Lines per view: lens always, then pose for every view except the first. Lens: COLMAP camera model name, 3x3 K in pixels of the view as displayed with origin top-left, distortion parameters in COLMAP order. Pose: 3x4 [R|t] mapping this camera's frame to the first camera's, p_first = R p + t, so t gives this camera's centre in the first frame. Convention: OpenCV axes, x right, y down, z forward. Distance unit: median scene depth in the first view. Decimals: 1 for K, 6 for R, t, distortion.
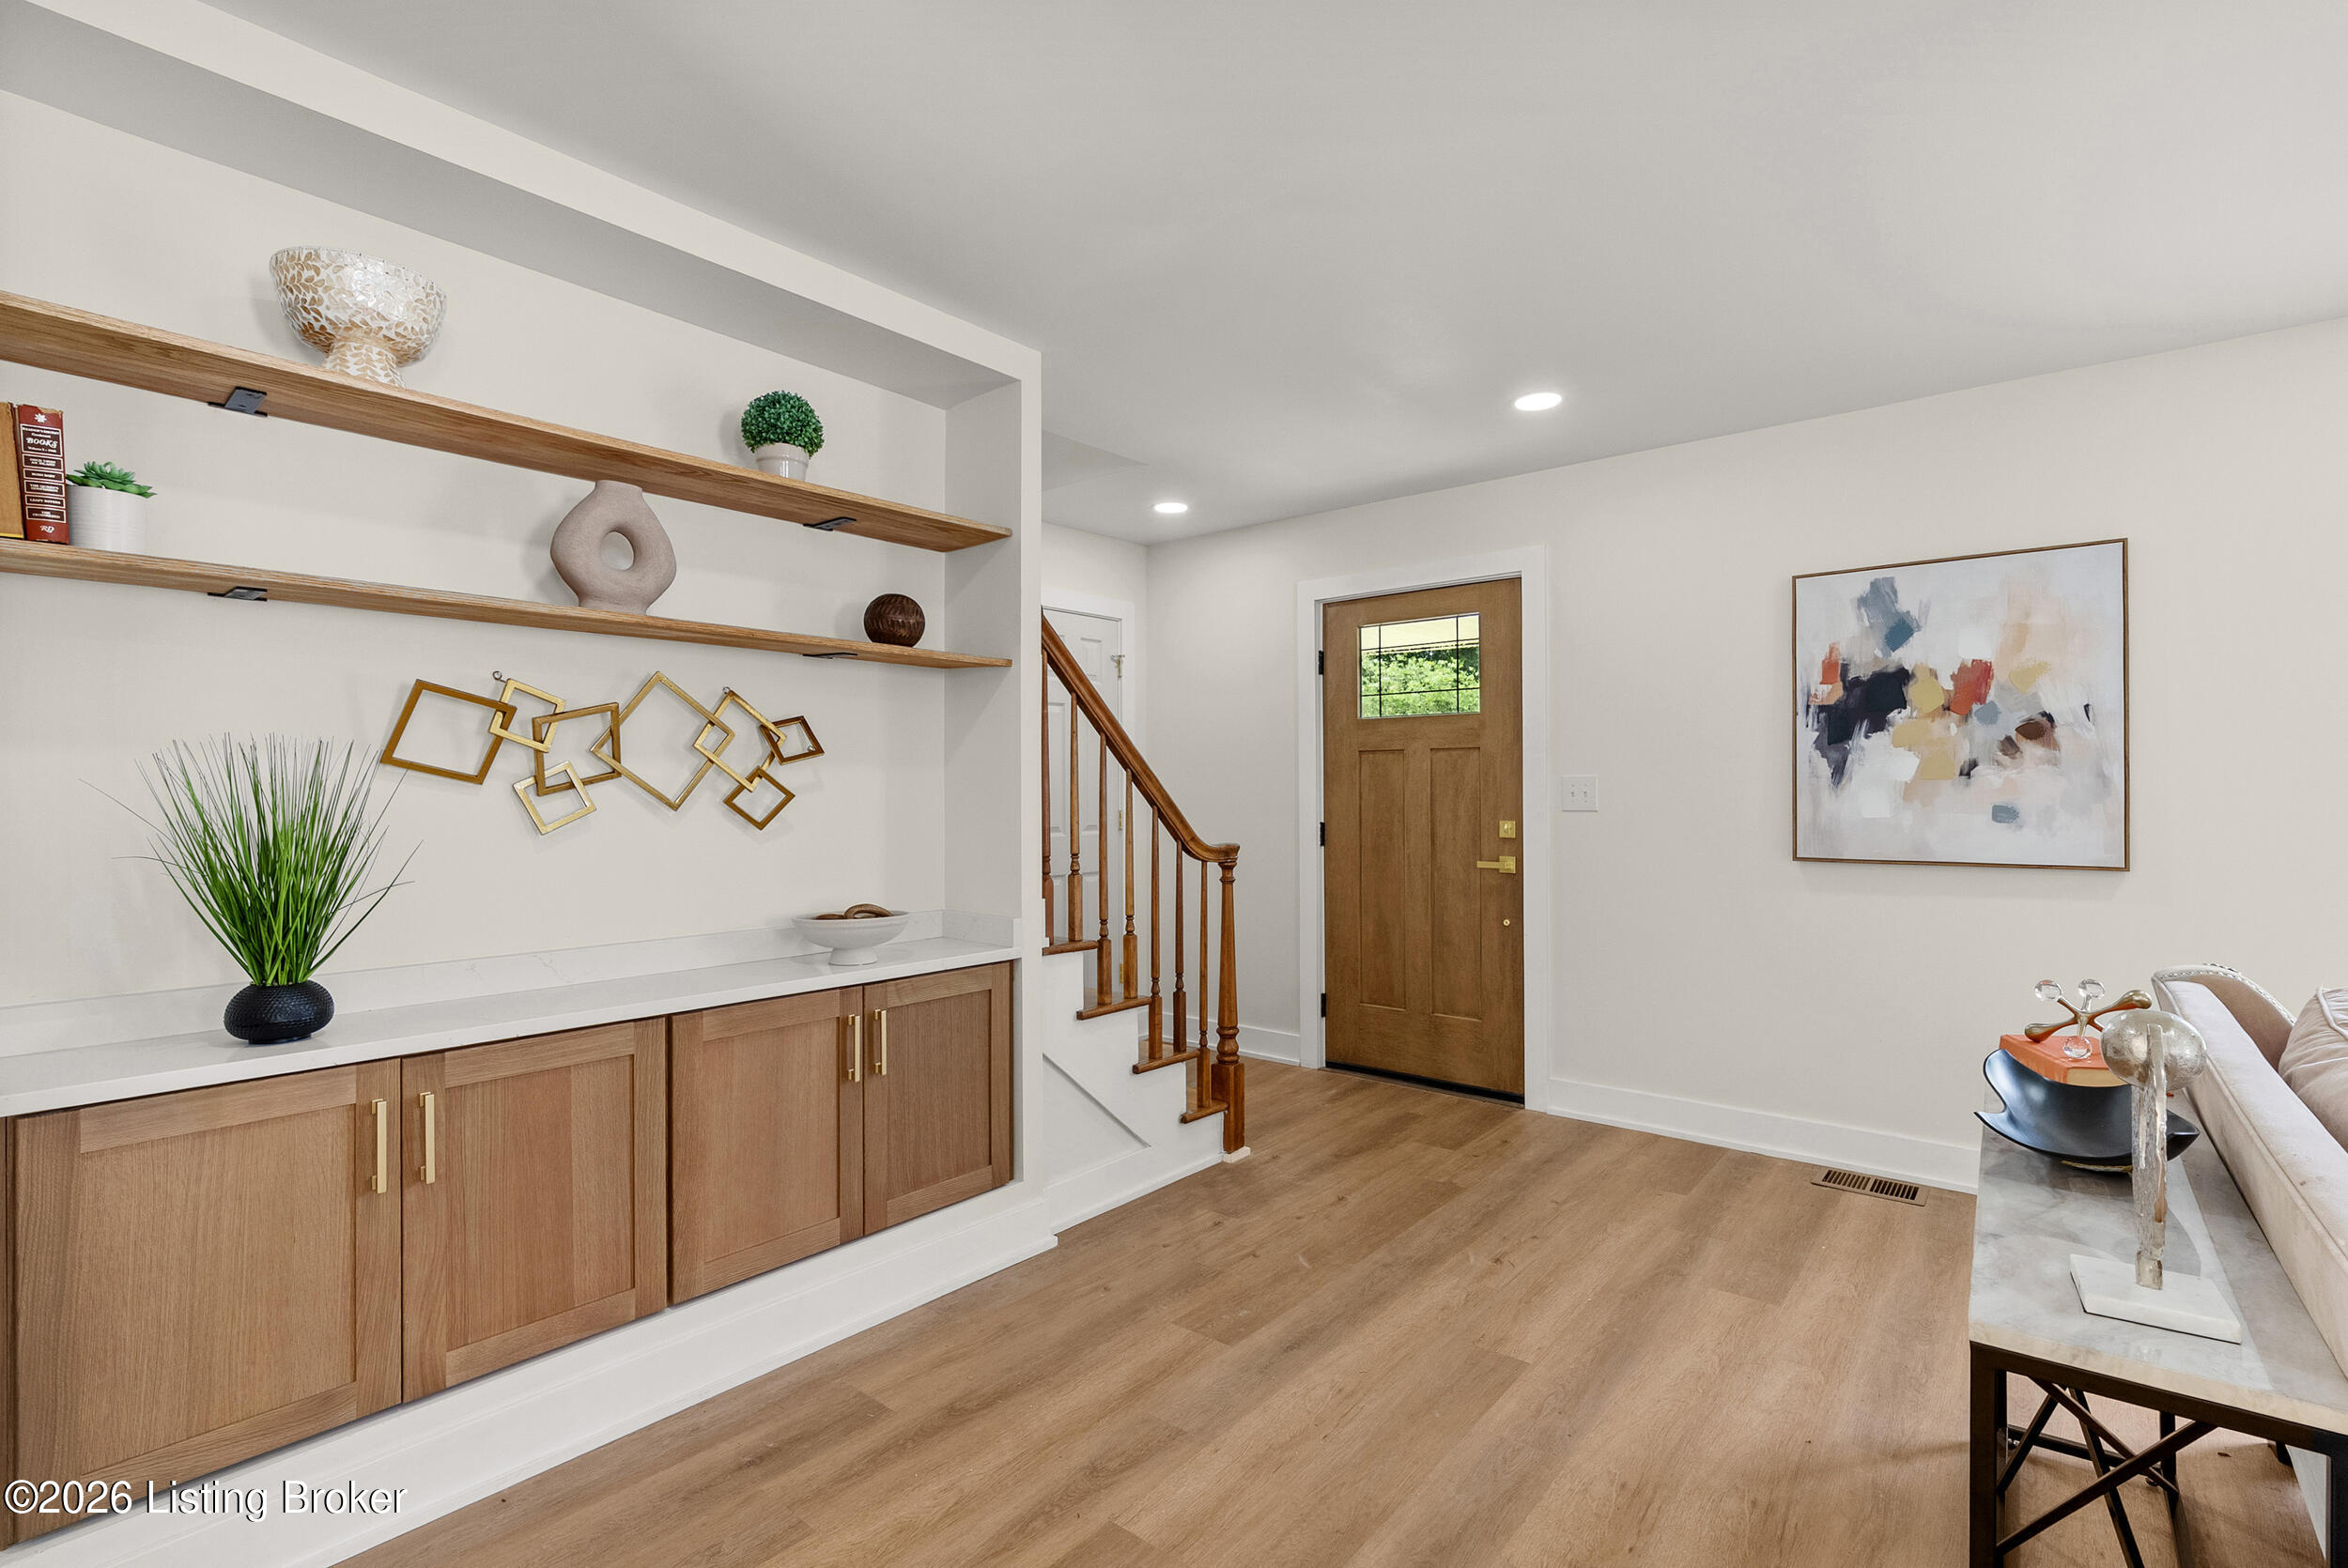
lens RADIAL K [[1066.5, 0, 1175.7], [0, 1066.5, 794.5], [0, 0, 1]] dist [-0.009915, 0.004303]
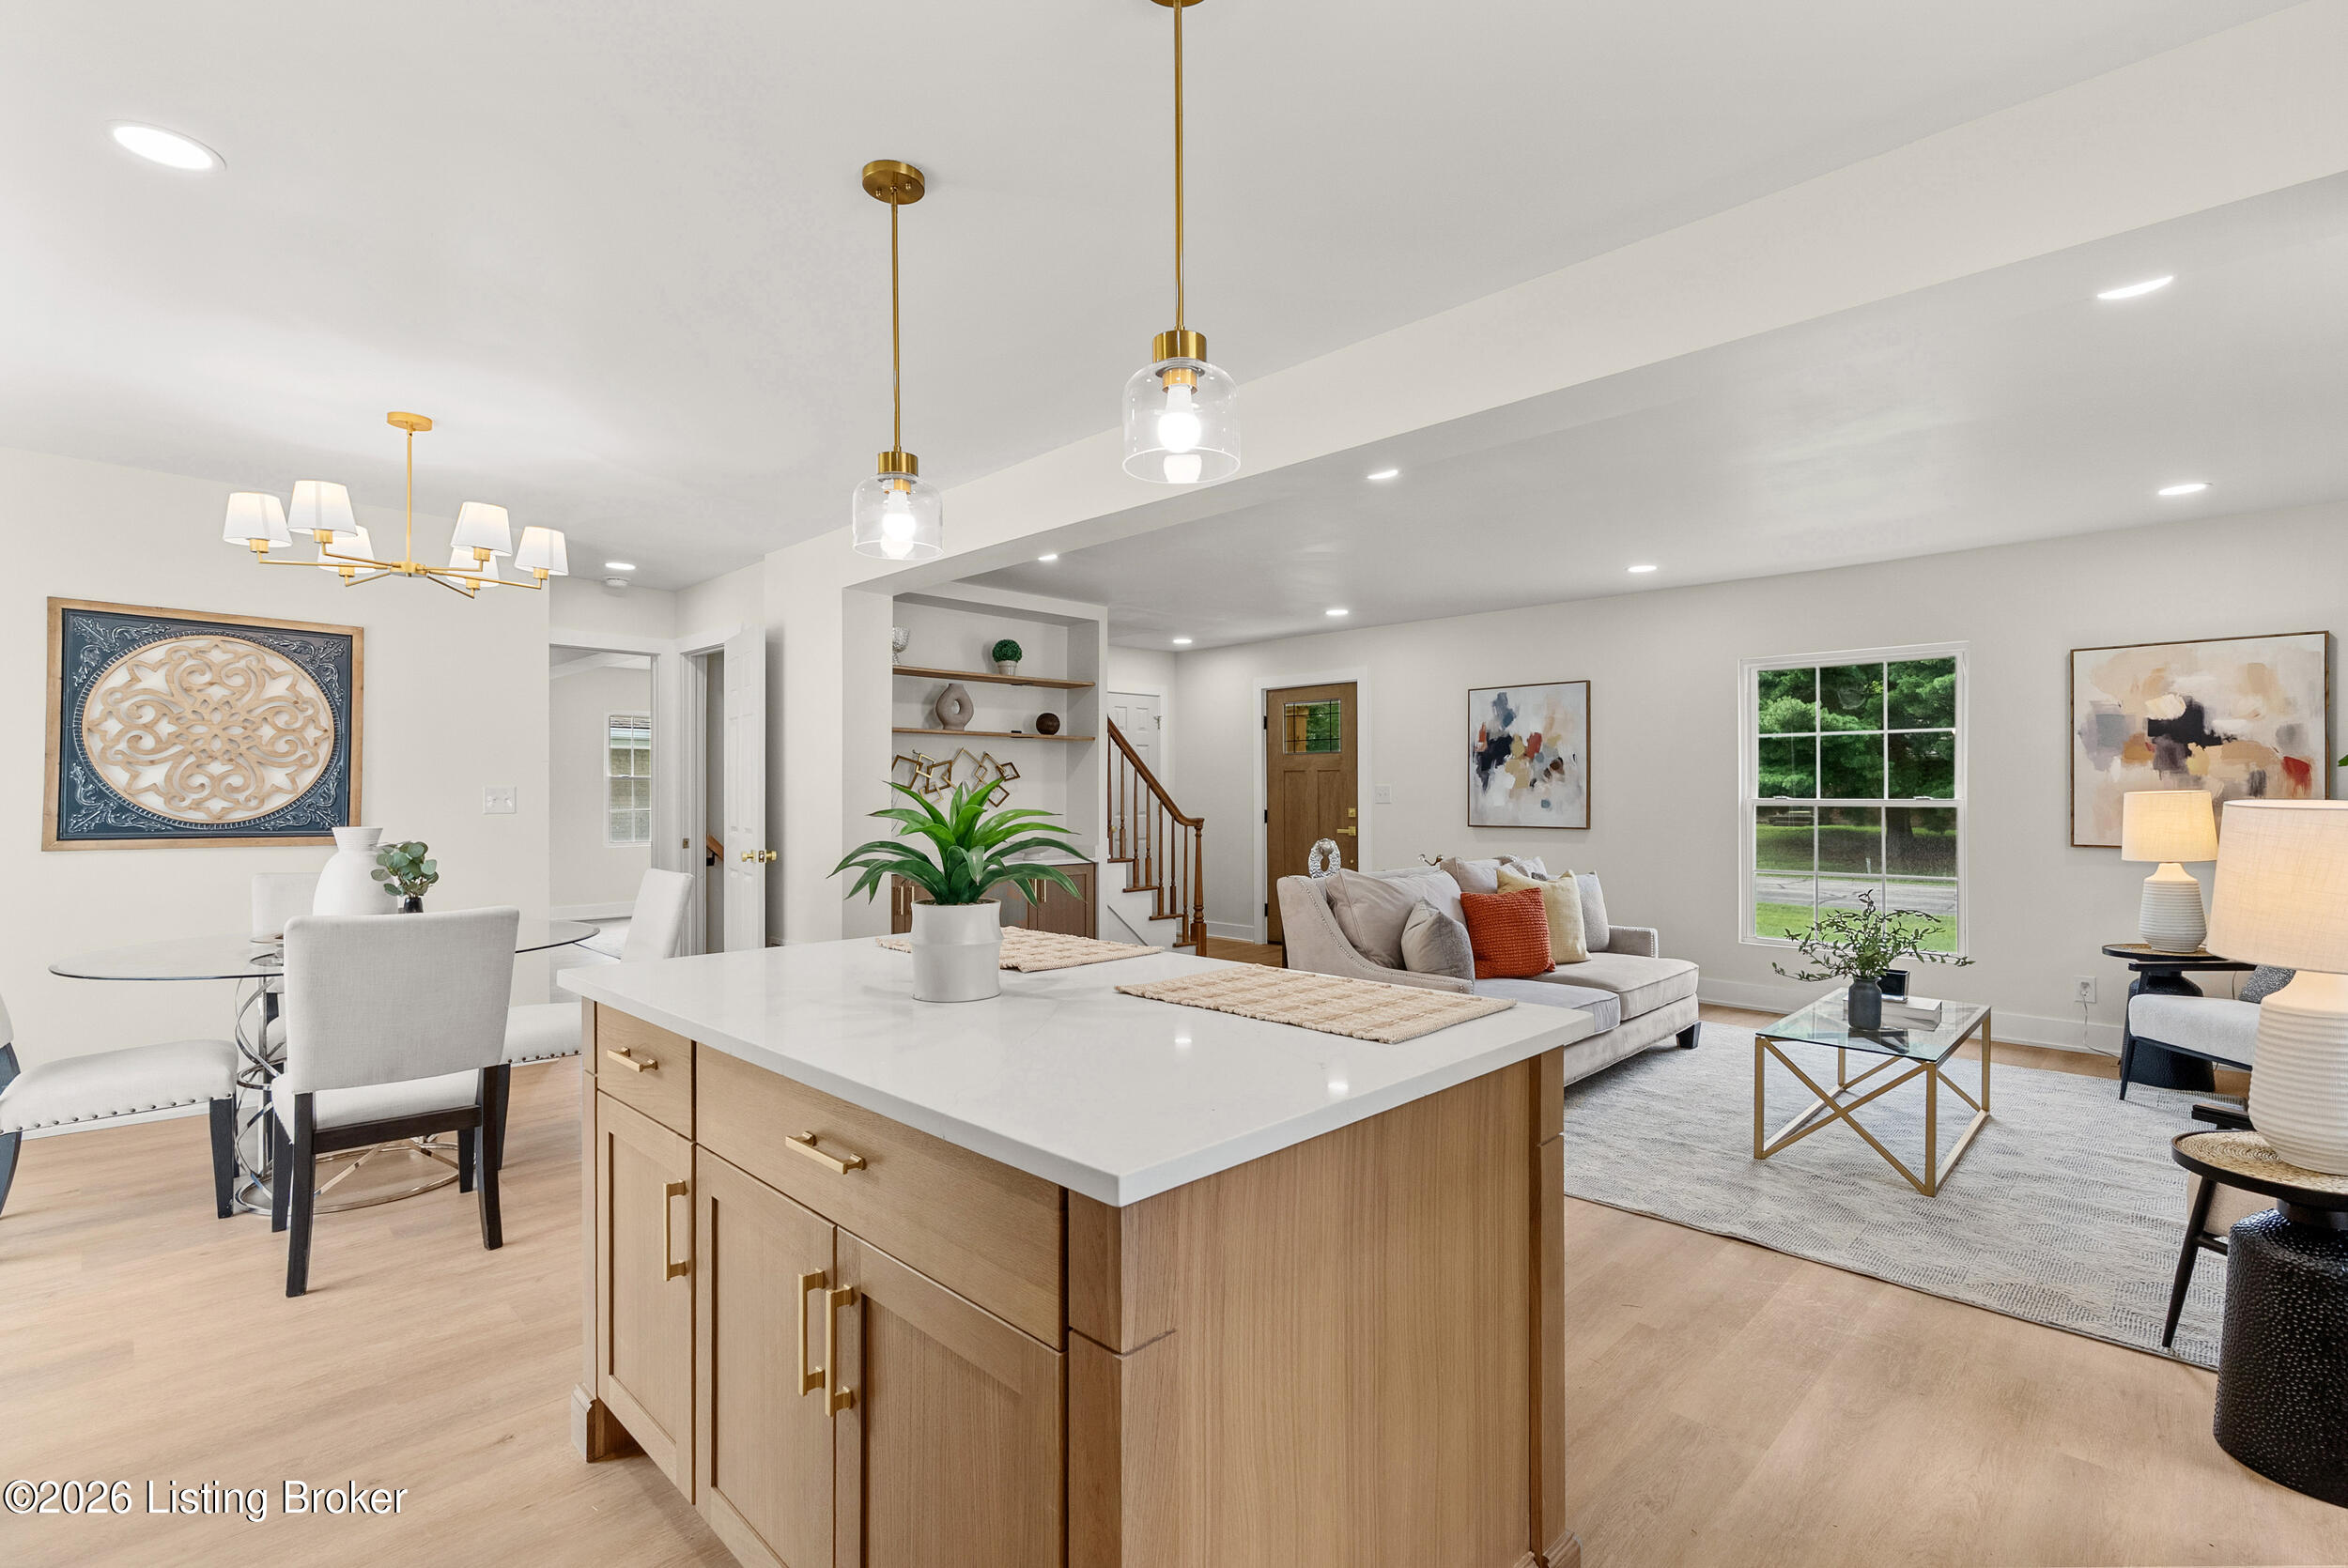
lens RADIAL K [[1066.5, 0, 1181.8], [0, 1066.5, 798.6], [0, 0, 1]] dist [-0.009915, 0.004303]
pose [[0.996305, 0.002860, -0.085836, 0.226780], [-0.002685, 0.999994, 0.002149, 0.005230], [0.085842, -0.001911, 0.996307, -1.257926]]
